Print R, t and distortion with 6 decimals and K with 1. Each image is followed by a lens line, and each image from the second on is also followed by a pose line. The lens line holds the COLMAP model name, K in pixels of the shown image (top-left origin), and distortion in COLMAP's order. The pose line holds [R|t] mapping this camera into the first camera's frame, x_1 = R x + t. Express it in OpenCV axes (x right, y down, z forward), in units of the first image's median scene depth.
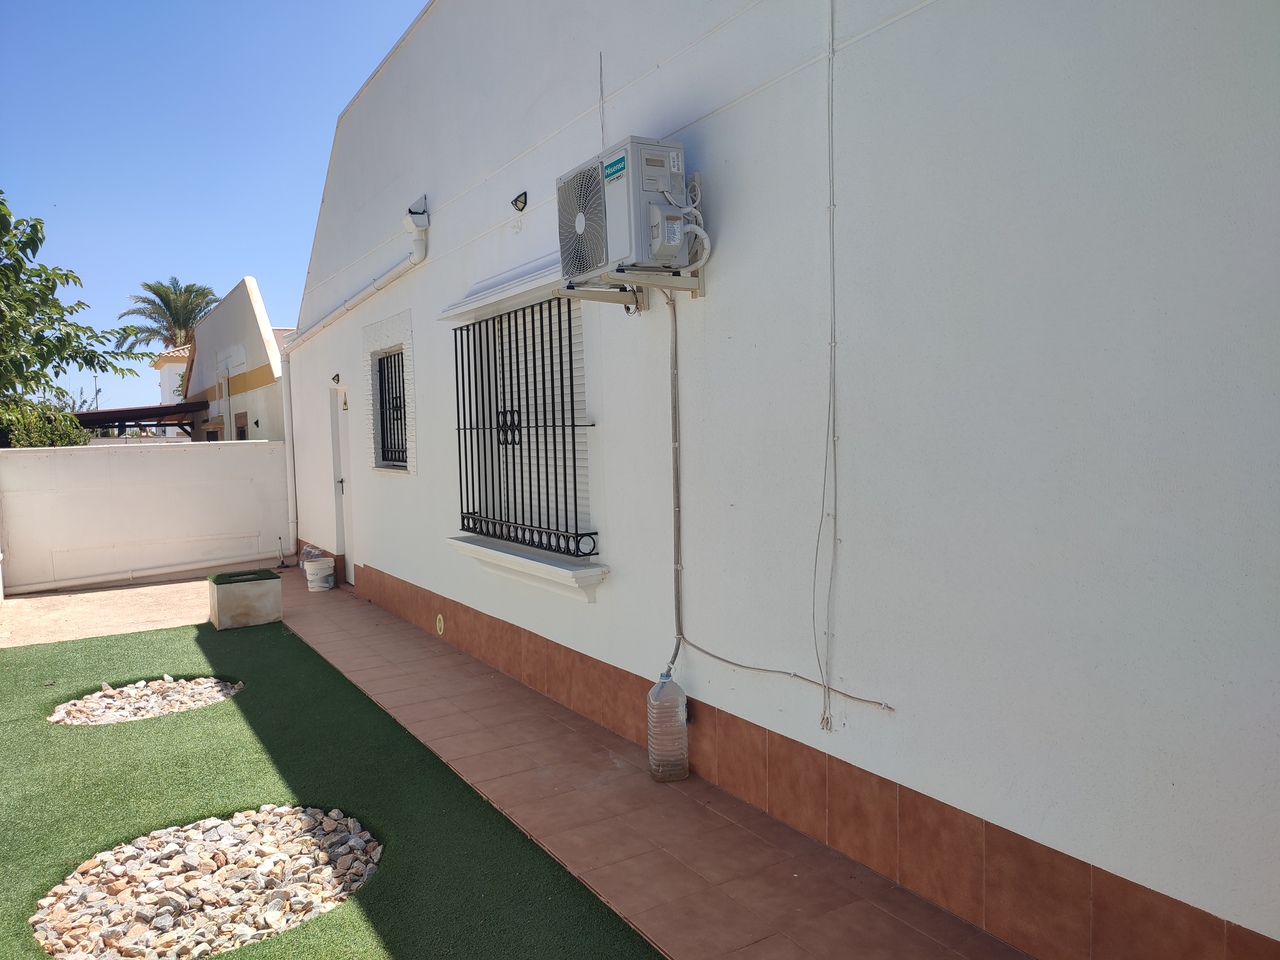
lens RADIAL K [[951.0, 0, 639.9], [0, 951.0, 477.4], [0, 0, 1]] dist [0.032389, -0.022555]
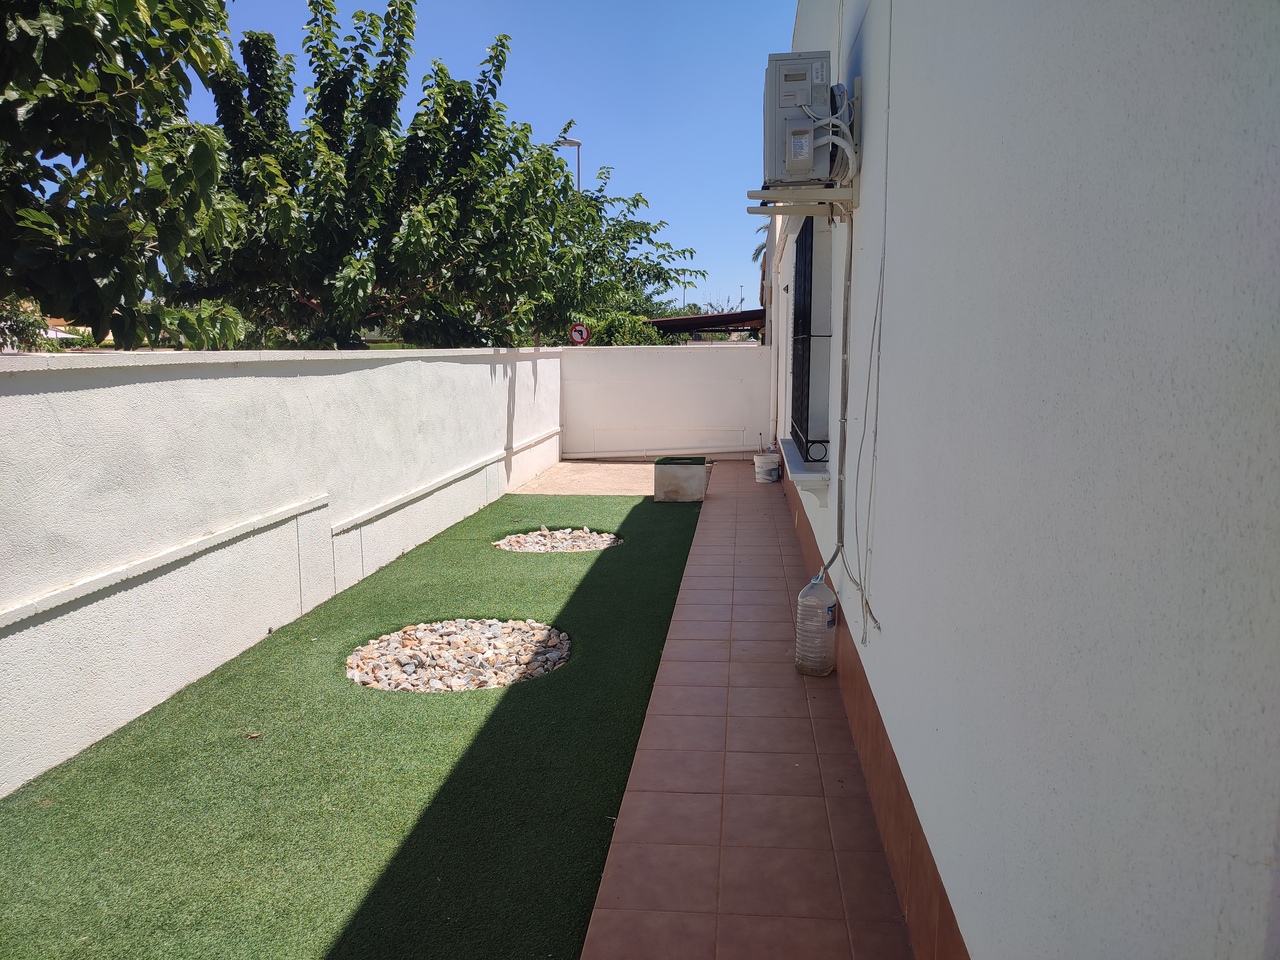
lens RADIAL K [[951.0, 0, 630.5], [0, 951.0, 485.5], [0, 0, 1]] dist [0.032389, -0.022555]
pose [[0.789774, 0.113791, -0.602751, 0.489483], [-0.050437, 0.991362, 0.121068, -0.010576], [0.611321, -0.065216, 0.788691, 0.050233]]
